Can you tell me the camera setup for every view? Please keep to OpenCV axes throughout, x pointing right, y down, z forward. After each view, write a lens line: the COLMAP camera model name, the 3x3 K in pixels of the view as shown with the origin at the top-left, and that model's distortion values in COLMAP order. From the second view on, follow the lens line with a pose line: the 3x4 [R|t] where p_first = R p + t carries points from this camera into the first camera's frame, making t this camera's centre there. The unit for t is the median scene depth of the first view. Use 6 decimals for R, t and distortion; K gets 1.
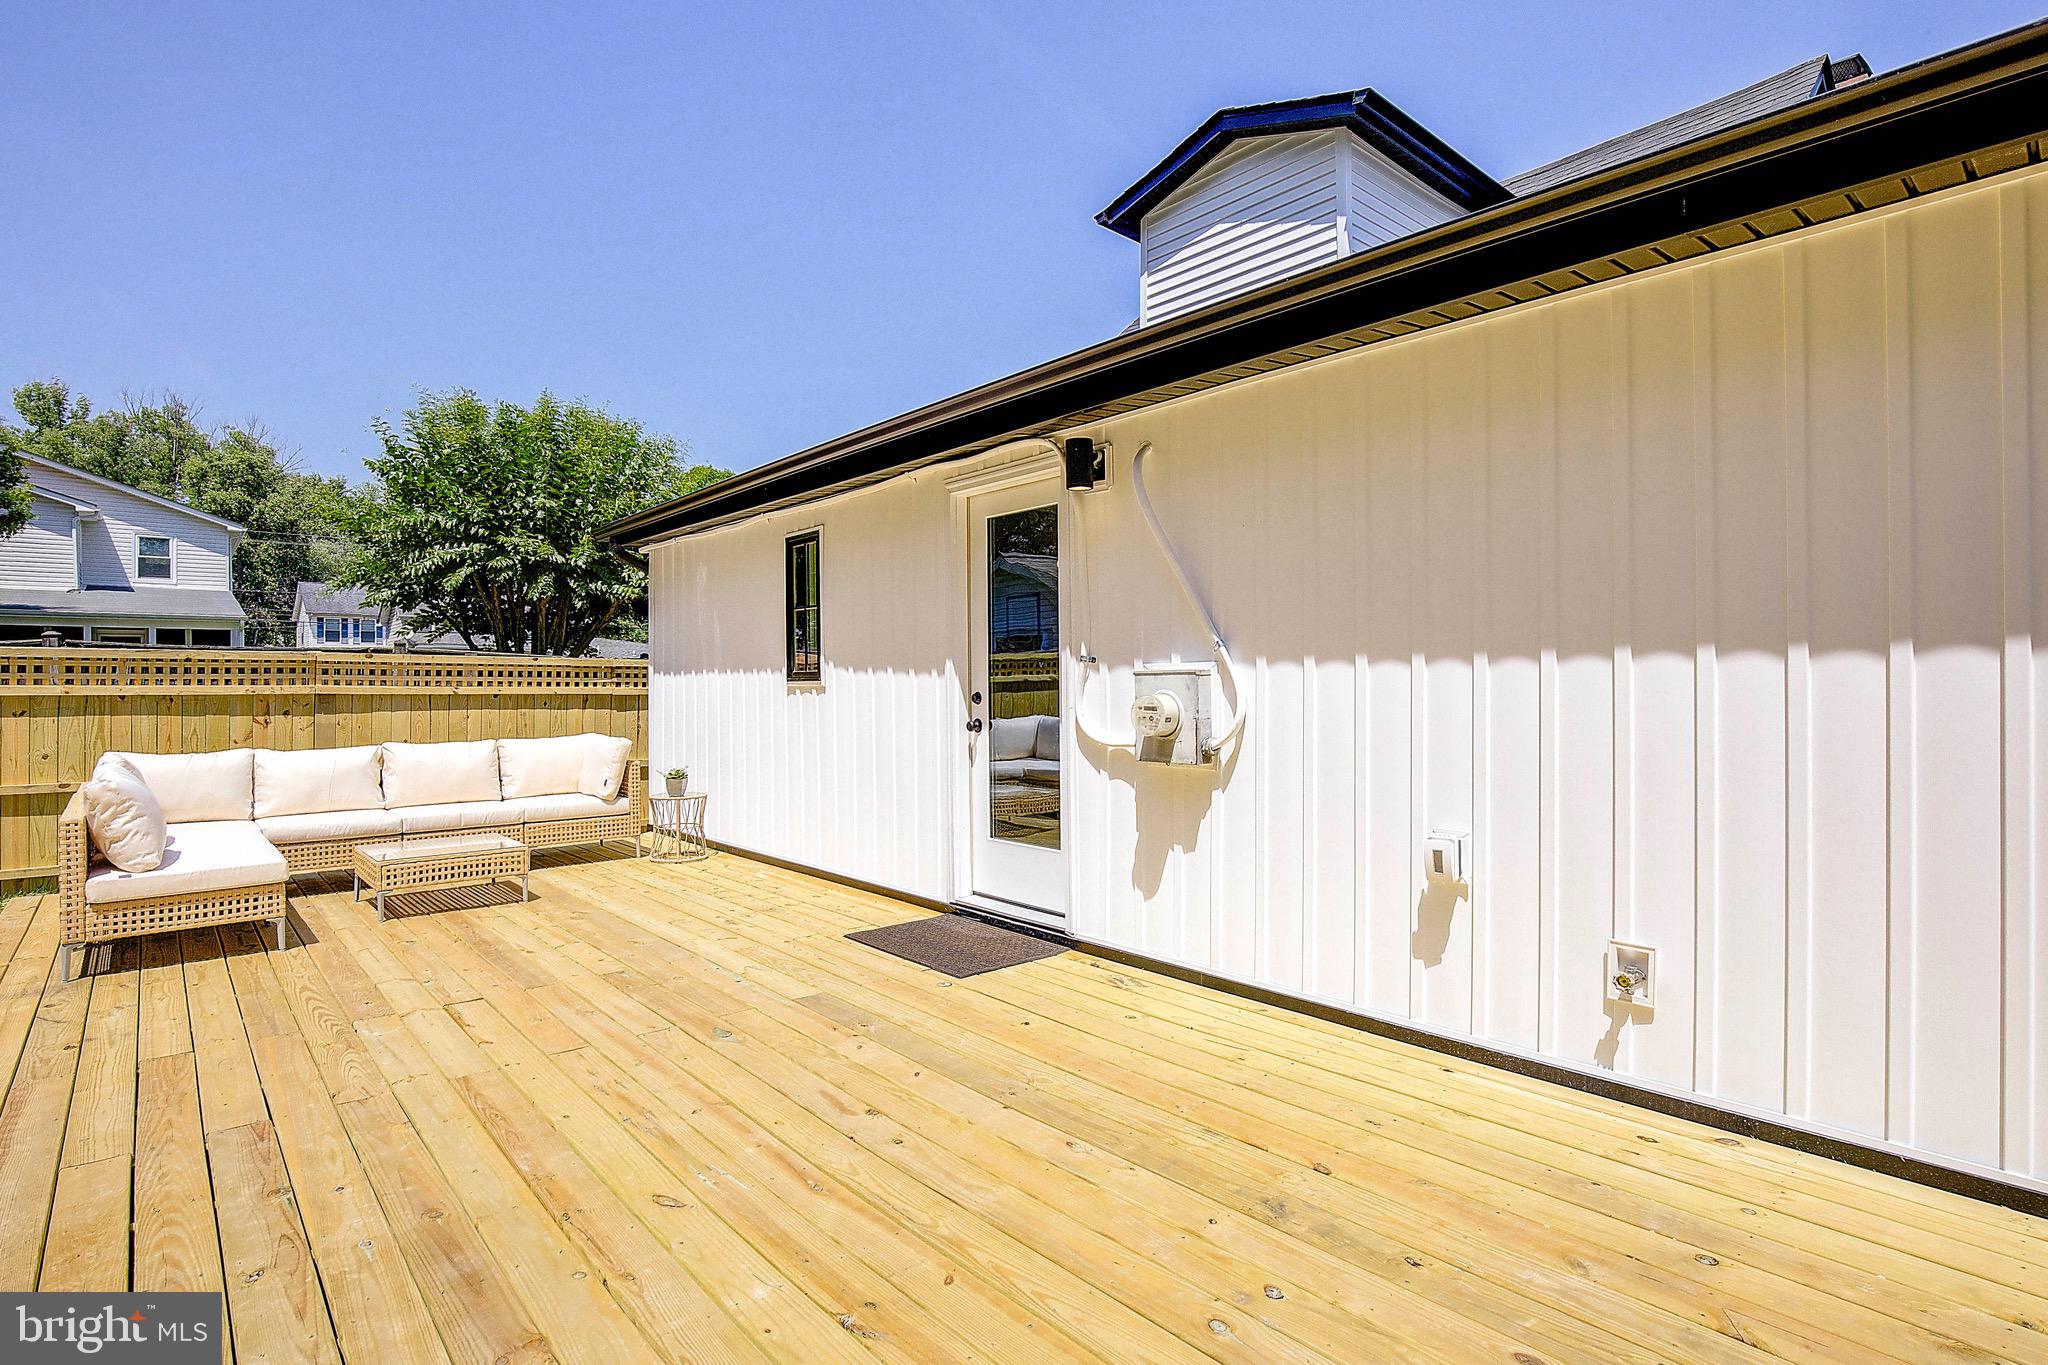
lens RADIAL K [[1020.9, 0, 1030.0], [0, 1020.9, 681.9], [0, 0, 1]] dist [-0.003502, -0.000287]
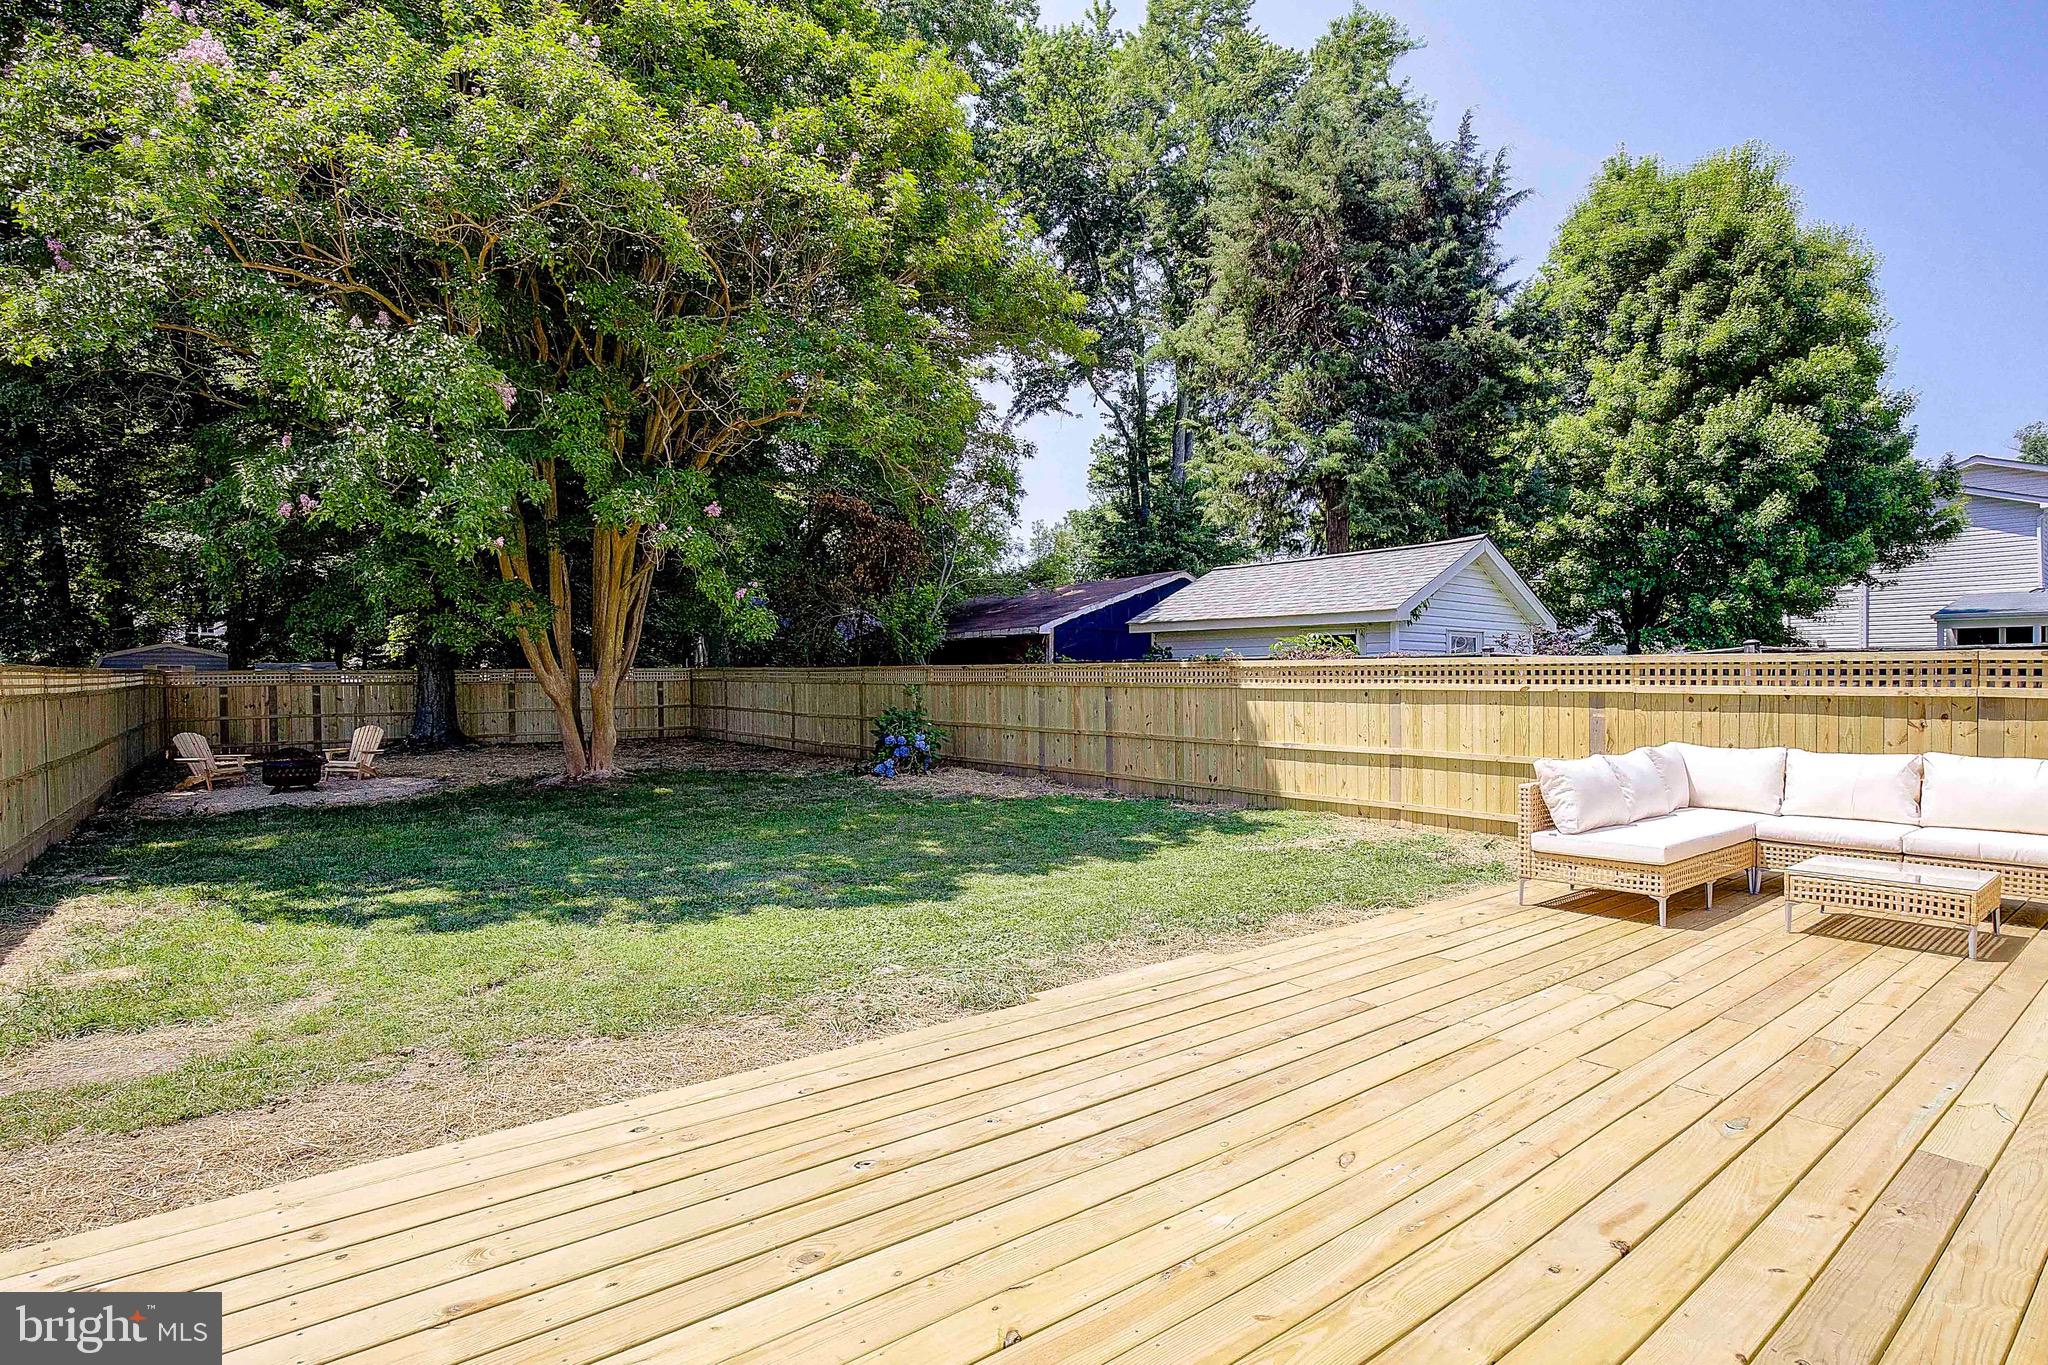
lens RADIAL K [[1020.9, 0, 1032.2], [0, 1020.9, 688.9], [0, 0, 1]] dist [-0.003502, -0.000287]
pose [[-0.027881, 0.005170, -0.999598, 0.268130], [-0.001282, 0.999986, 0.005208, 0.001786], [0.999610, 0.001427, -0.027874, 0.253161]]
